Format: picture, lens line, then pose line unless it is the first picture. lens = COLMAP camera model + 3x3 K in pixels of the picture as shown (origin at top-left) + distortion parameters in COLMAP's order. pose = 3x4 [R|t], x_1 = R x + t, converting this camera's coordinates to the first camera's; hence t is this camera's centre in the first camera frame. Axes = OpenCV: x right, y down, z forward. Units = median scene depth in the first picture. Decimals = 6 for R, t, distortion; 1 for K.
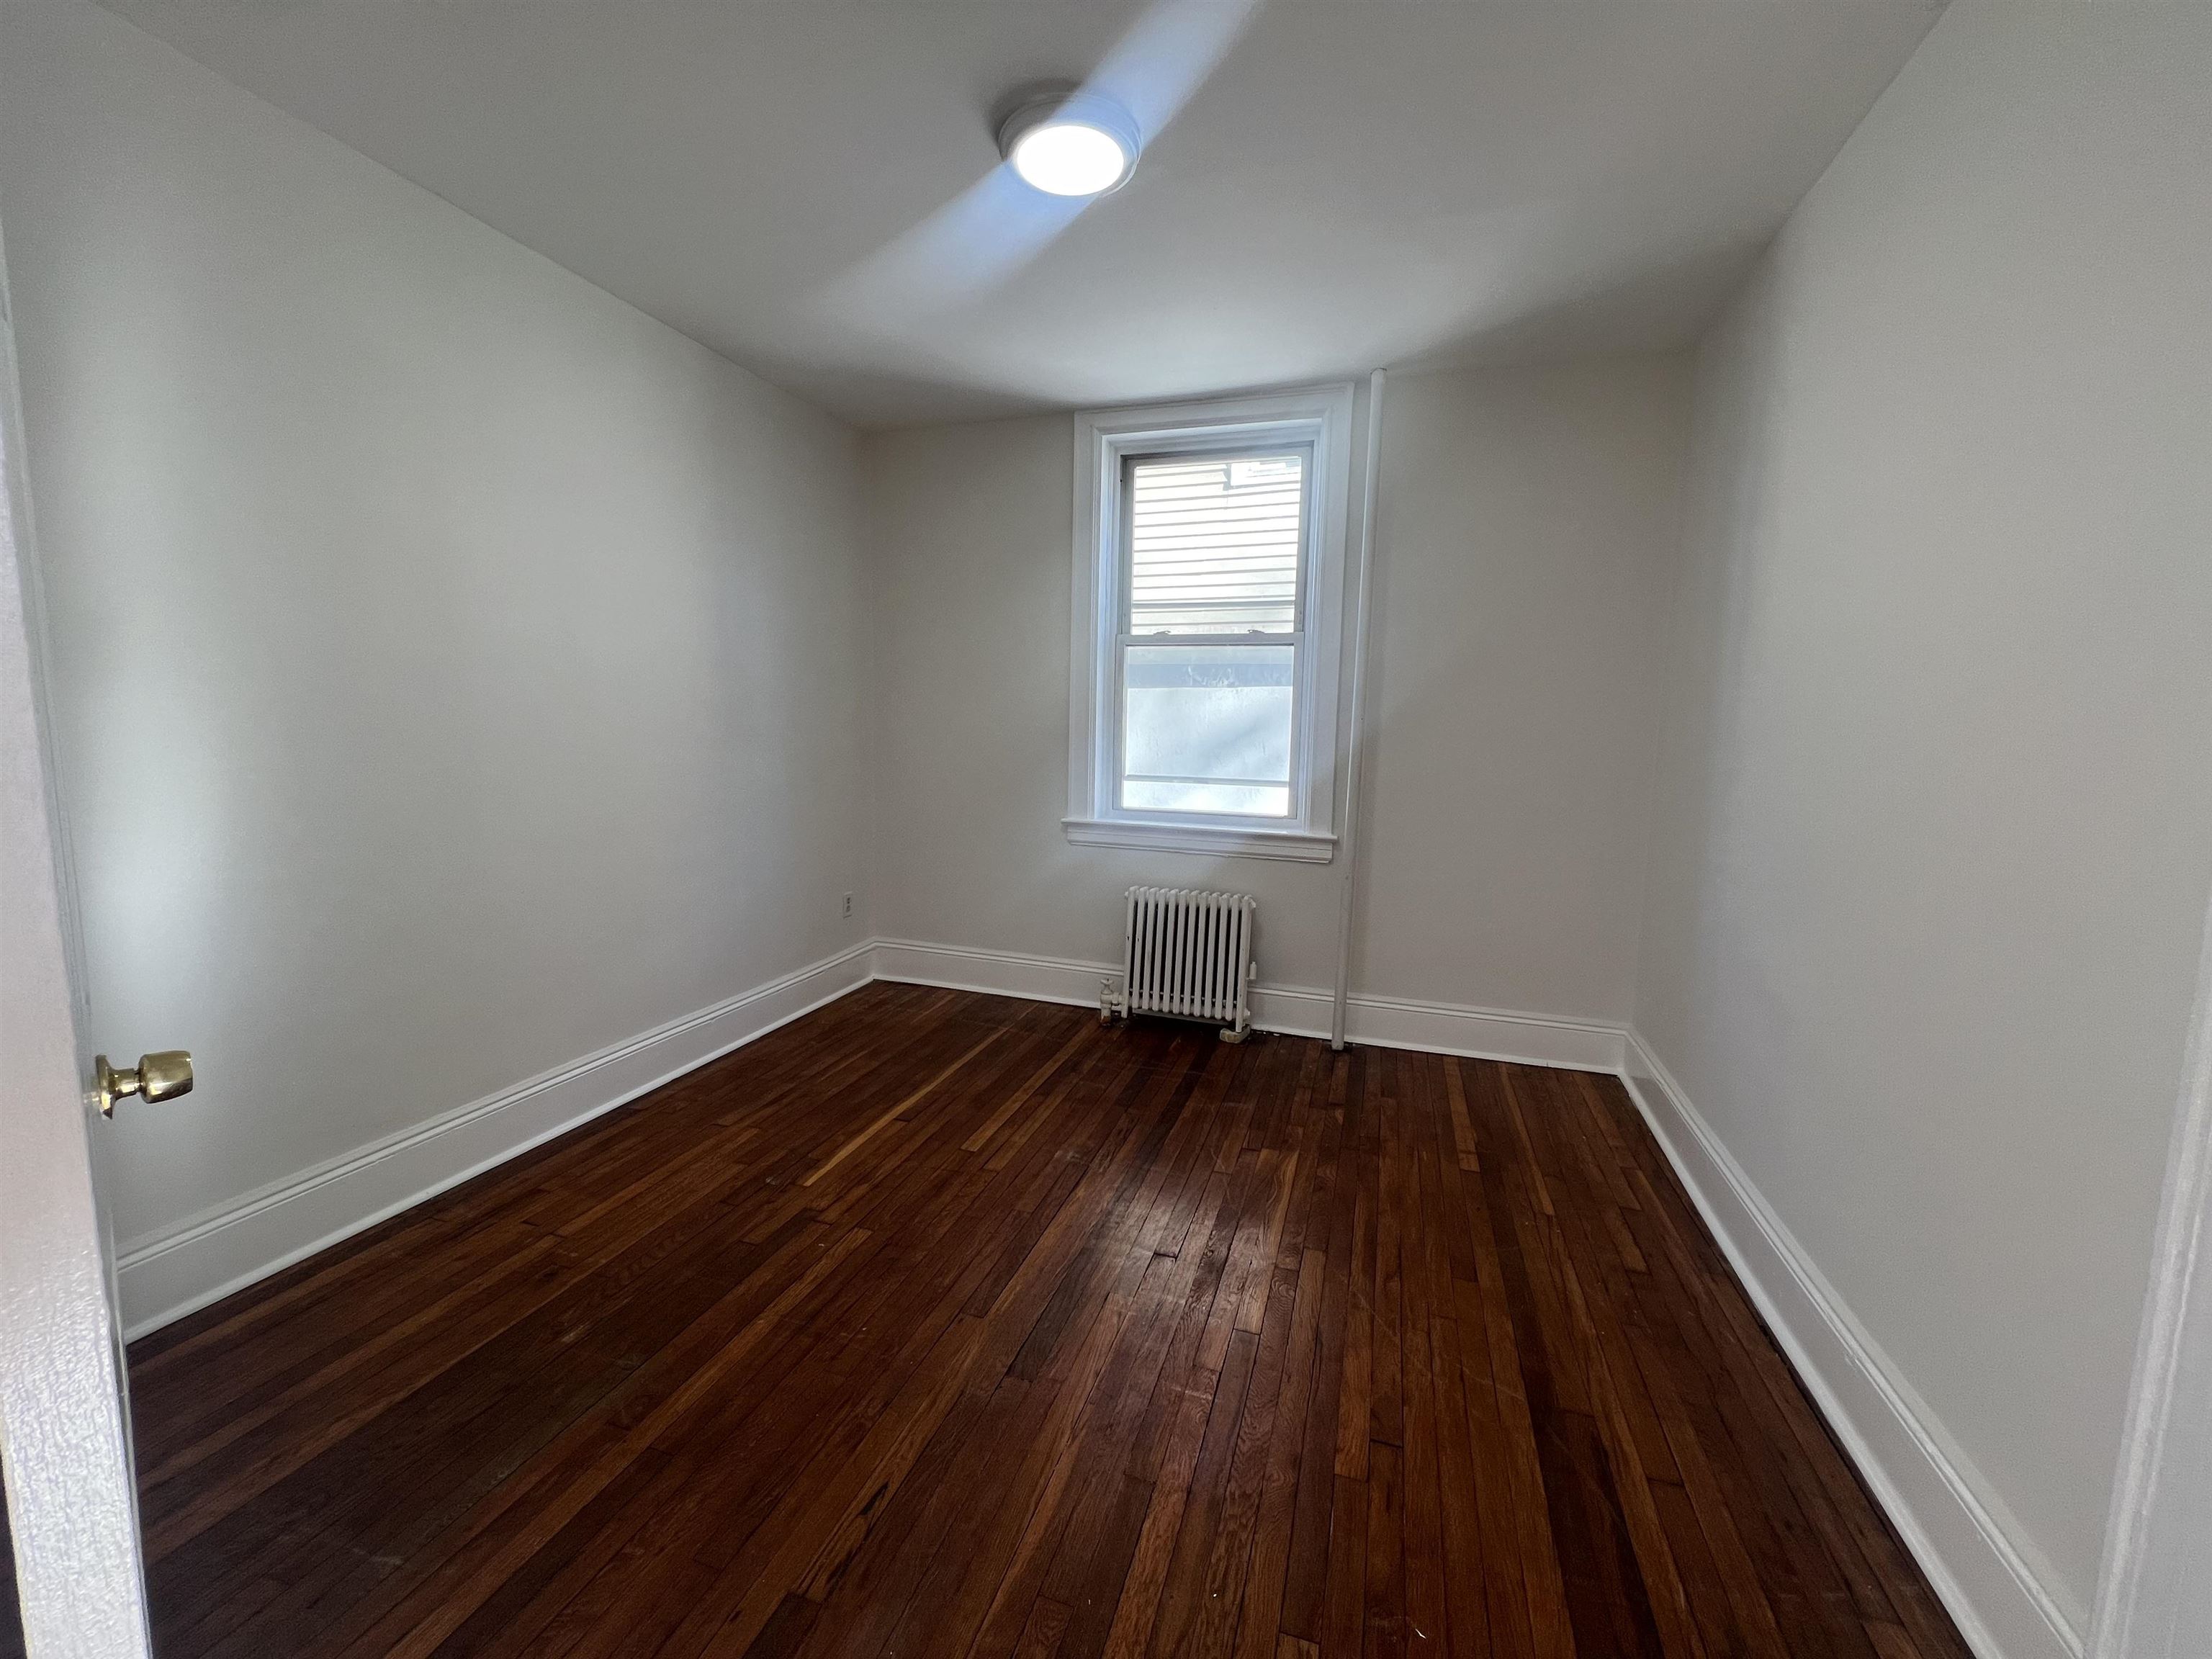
lens RADIAL K [[890.0, 0, 1106.0], [0, 890.0, 829.5], [0, 0, 1]] dist [-0.000493, 0.000030]
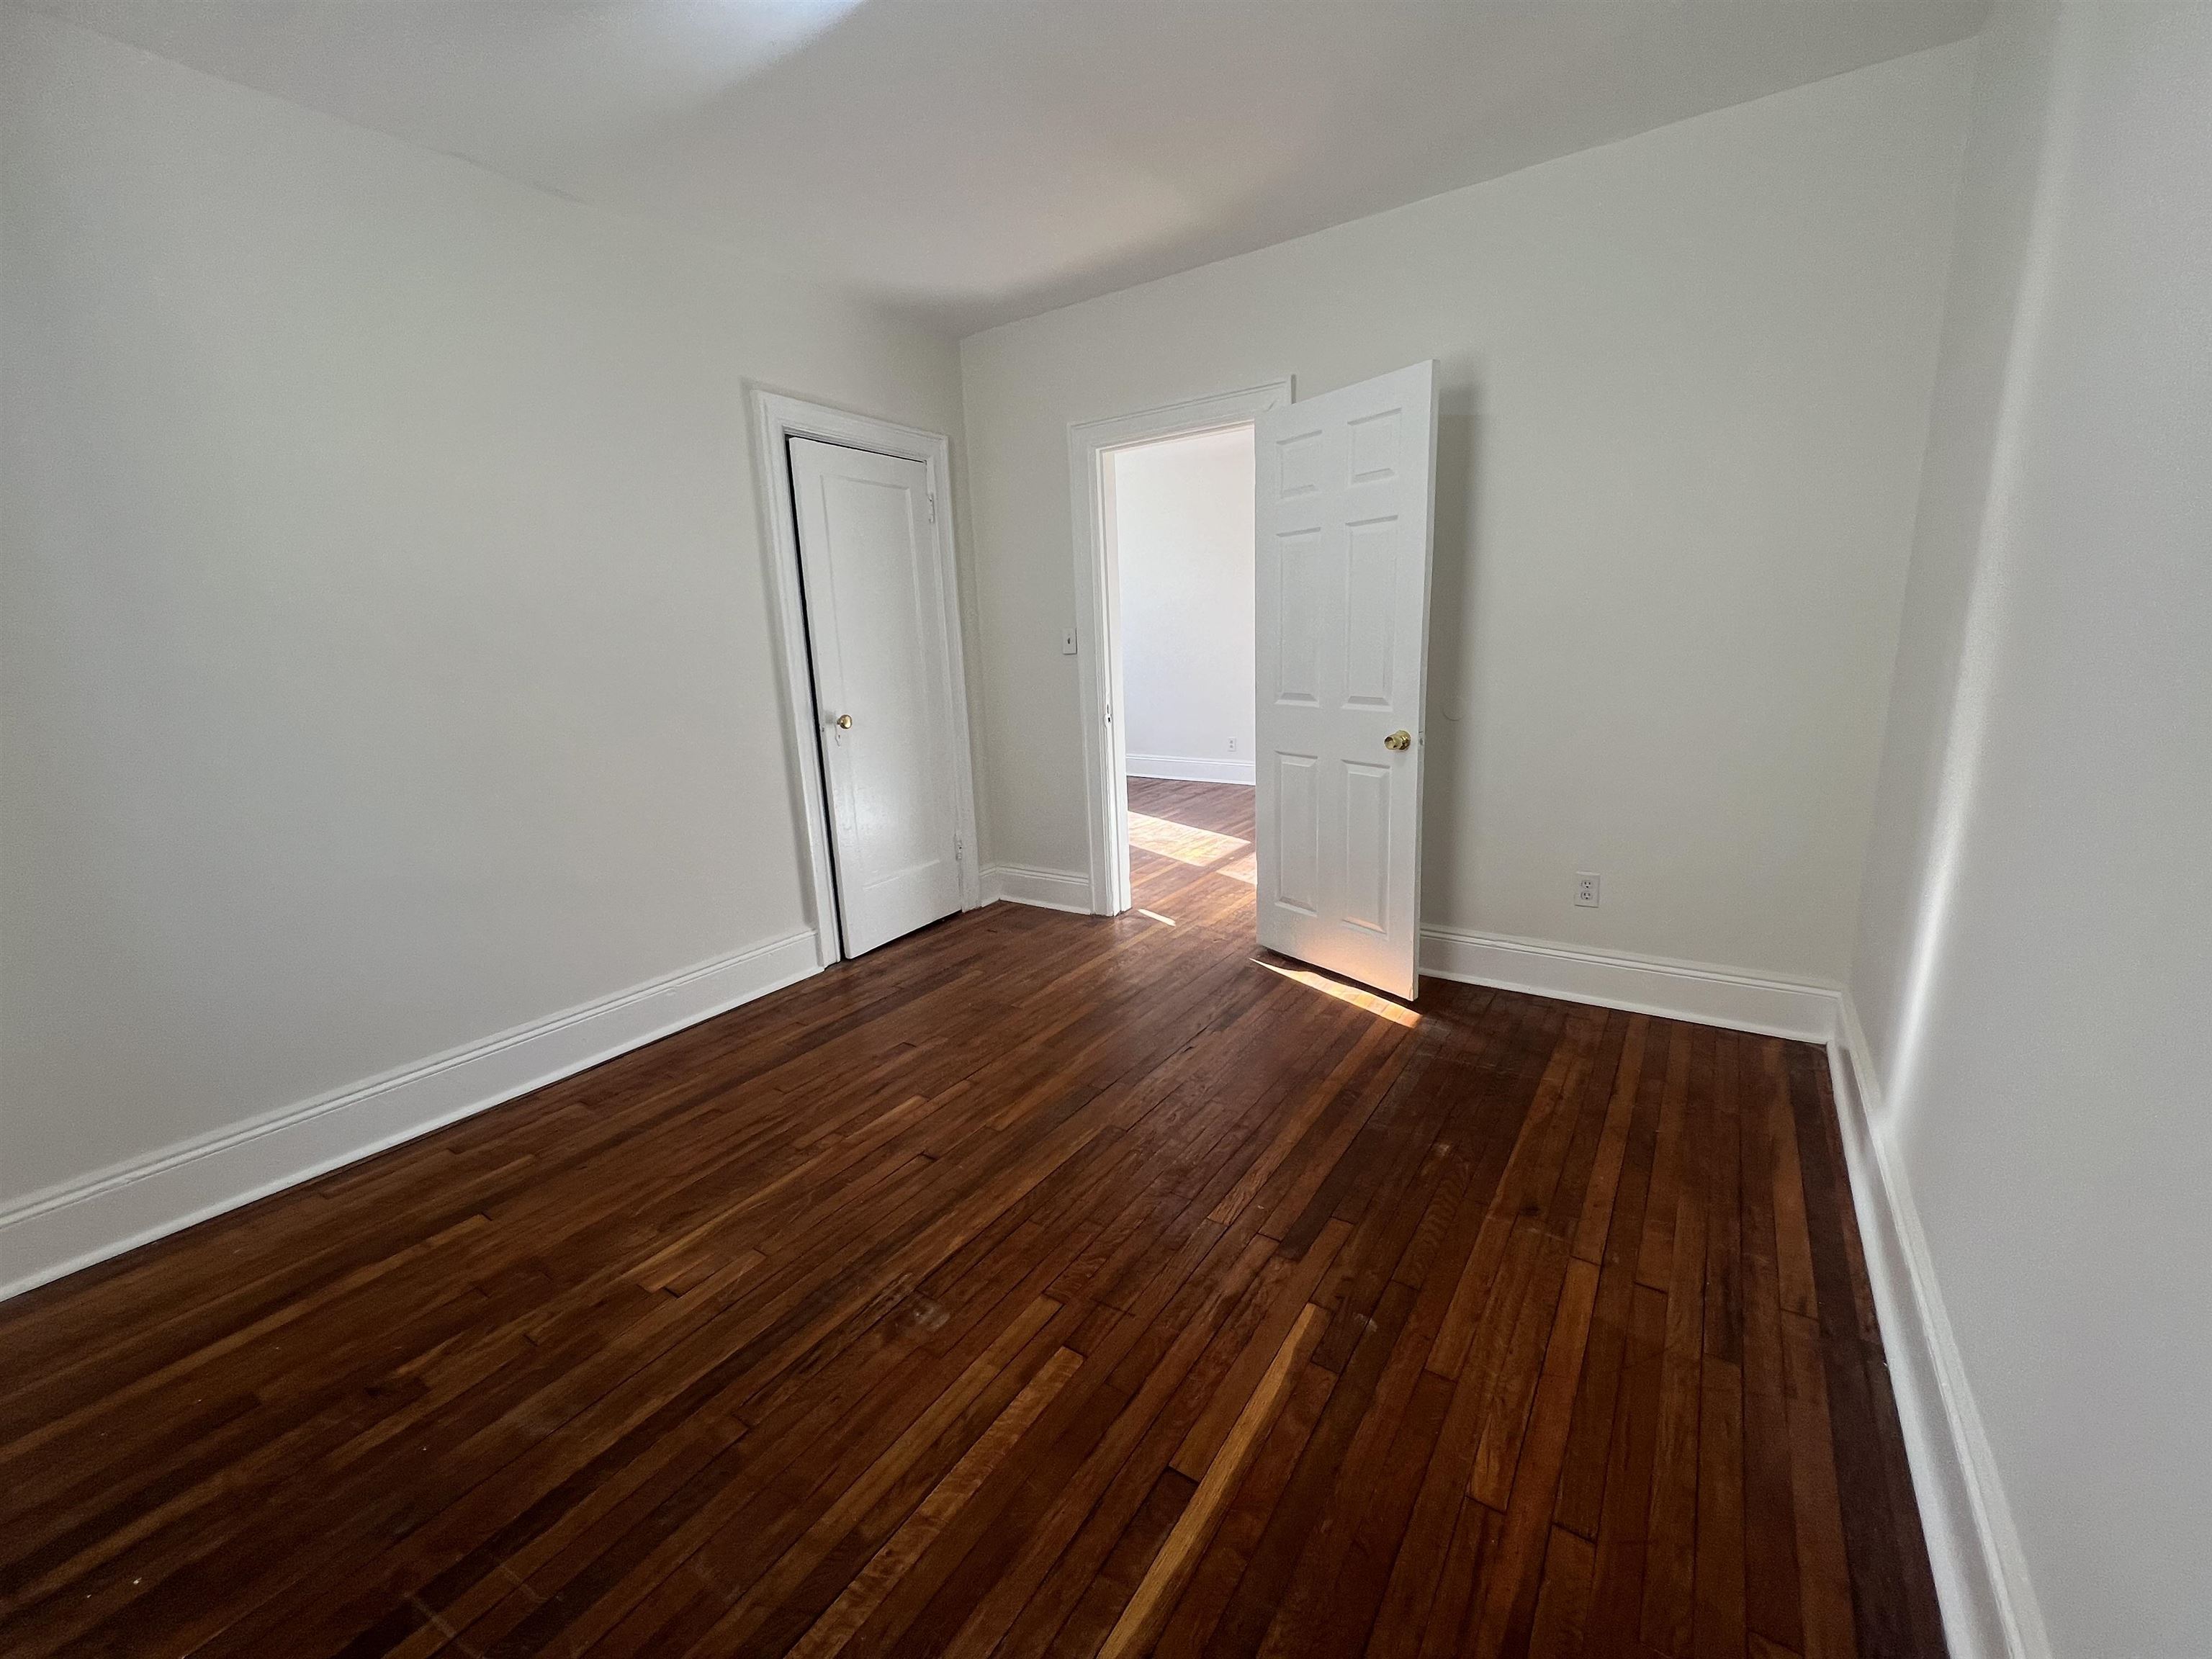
lens RADIAL K [[890.0, 0, 1106.0], [0, 890.0, 829.5], [0, 0, 1]] dist [-0.000493, 0.000030]
pose [[-0.959638, -0.040260, 0.278341, -0.350244], [0.055006, 0.943717, 0.326147, -0.183273], [-0.275806, 0.328294, -0.903413, 1.506011]]
